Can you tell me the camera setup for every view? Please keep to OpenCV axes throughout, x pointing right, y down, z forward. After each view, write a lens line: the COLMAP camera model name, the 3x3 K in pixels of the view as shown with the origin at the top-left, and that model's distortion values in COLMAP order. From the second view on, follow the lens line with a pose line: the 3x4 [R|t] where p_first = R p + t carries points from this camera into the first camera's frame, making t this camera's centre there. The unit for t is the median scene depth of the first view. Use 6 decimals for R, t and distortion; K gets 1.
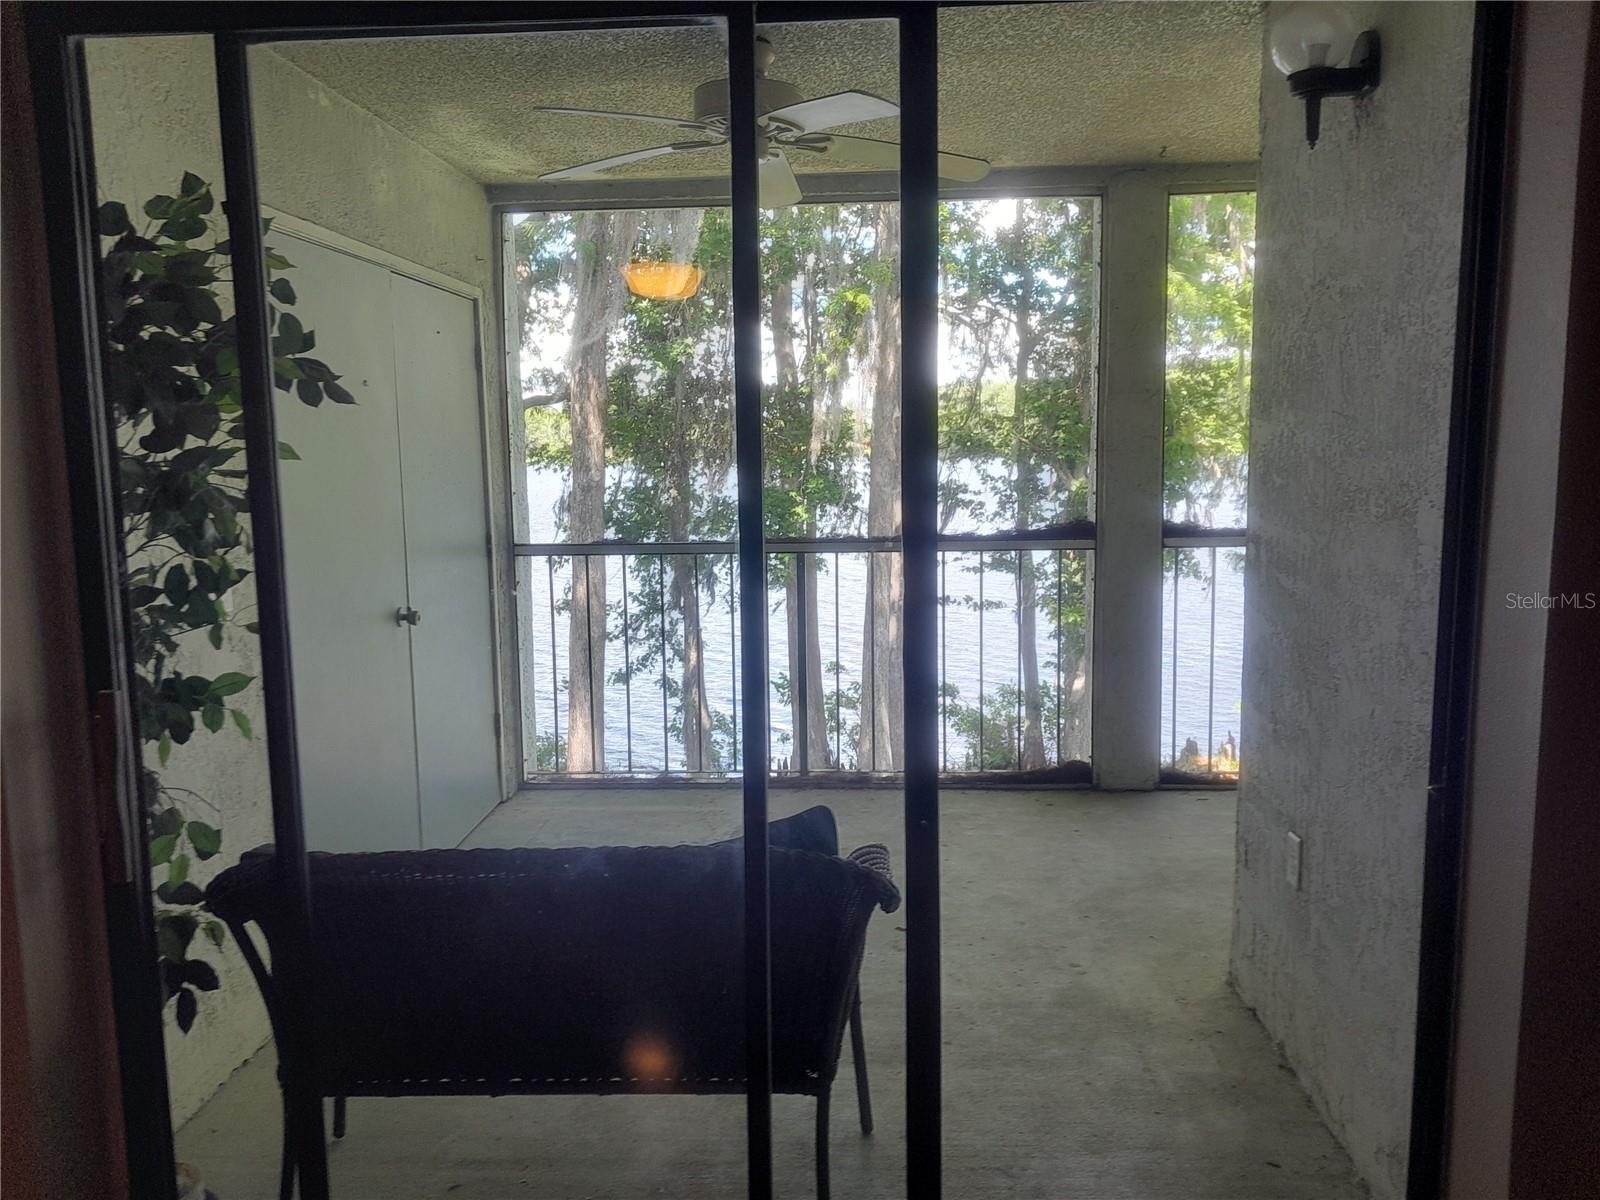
lens RADIAL K [[1242.9, 0, 800.0], [0, 1242.9, 600.0], [0, 0, 1]] dist [0.108103, -0.001382]
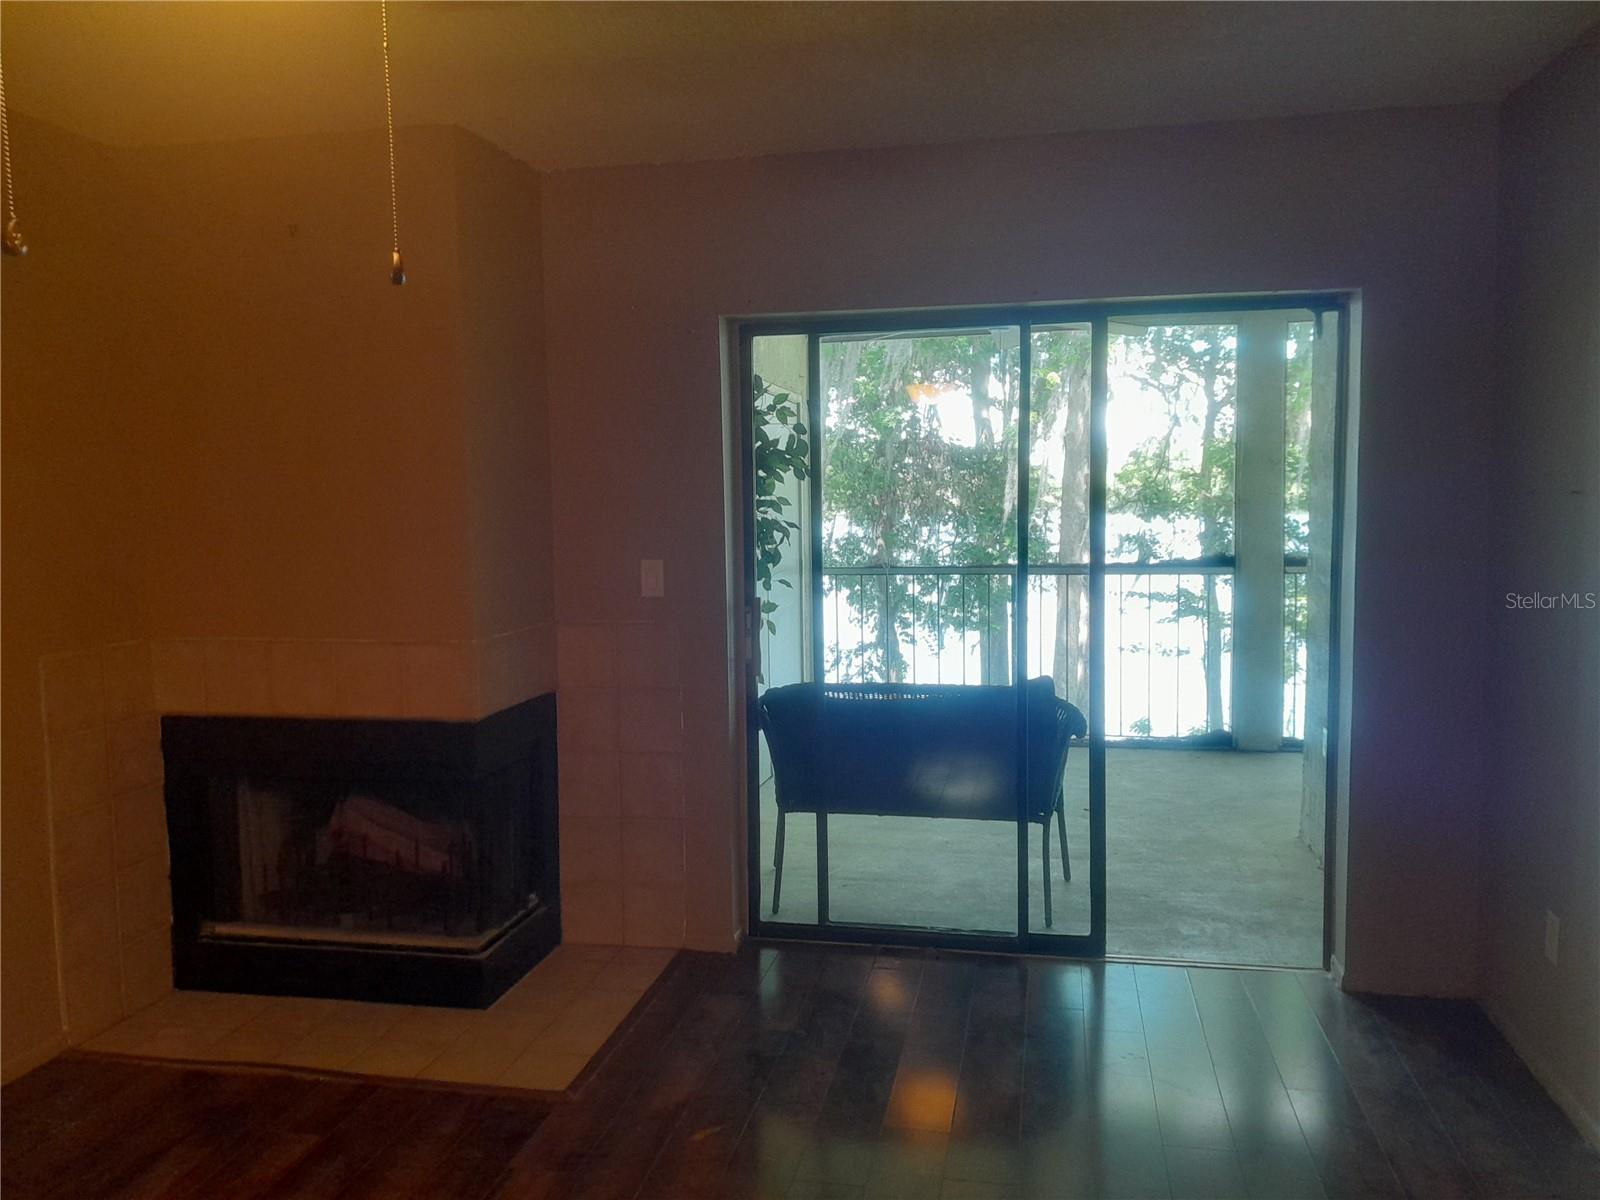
lens RADIAL K [[1242.9, 0, 800.0], [0, 1242.9, 600.0], [0, 0, 1]] dist [0.108103, -0.001382]
pose [[0.989312, 0.016971, -0.144820, -0.011740], [-0.023270, 0.998850, -0.041916, 0.017502], [0.143942, 0.044838, 0.988570, -0.138999]]
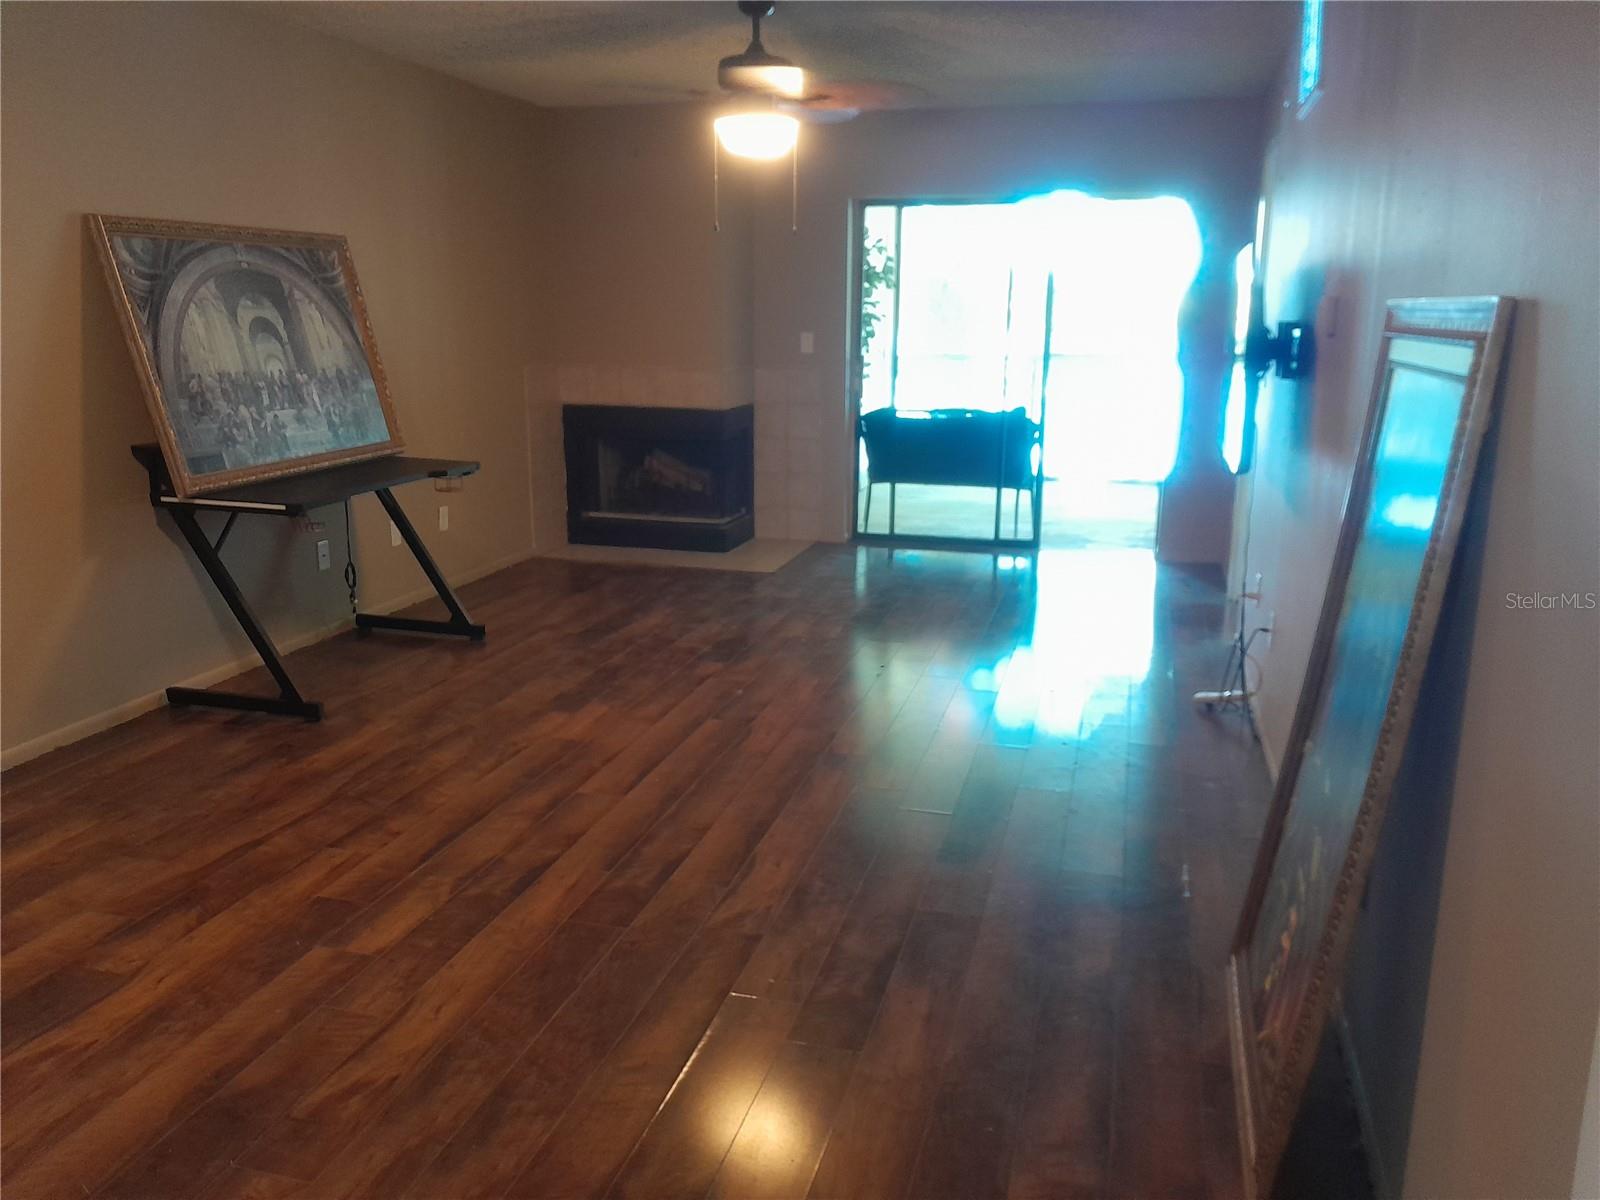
lens RADIAL K [[1270.4, 0, 824.6], [0, 1270.4, 594.5], [0, 0, 1]] dist [0.242823, -0.000220]
pose [[0.980564, 0.070798, -0.182979, 0.024751], [-0.053084, 0.993574, 0.099963, 0.049530], [0.188880, -0.088307, 0.978022, -0.380067]]
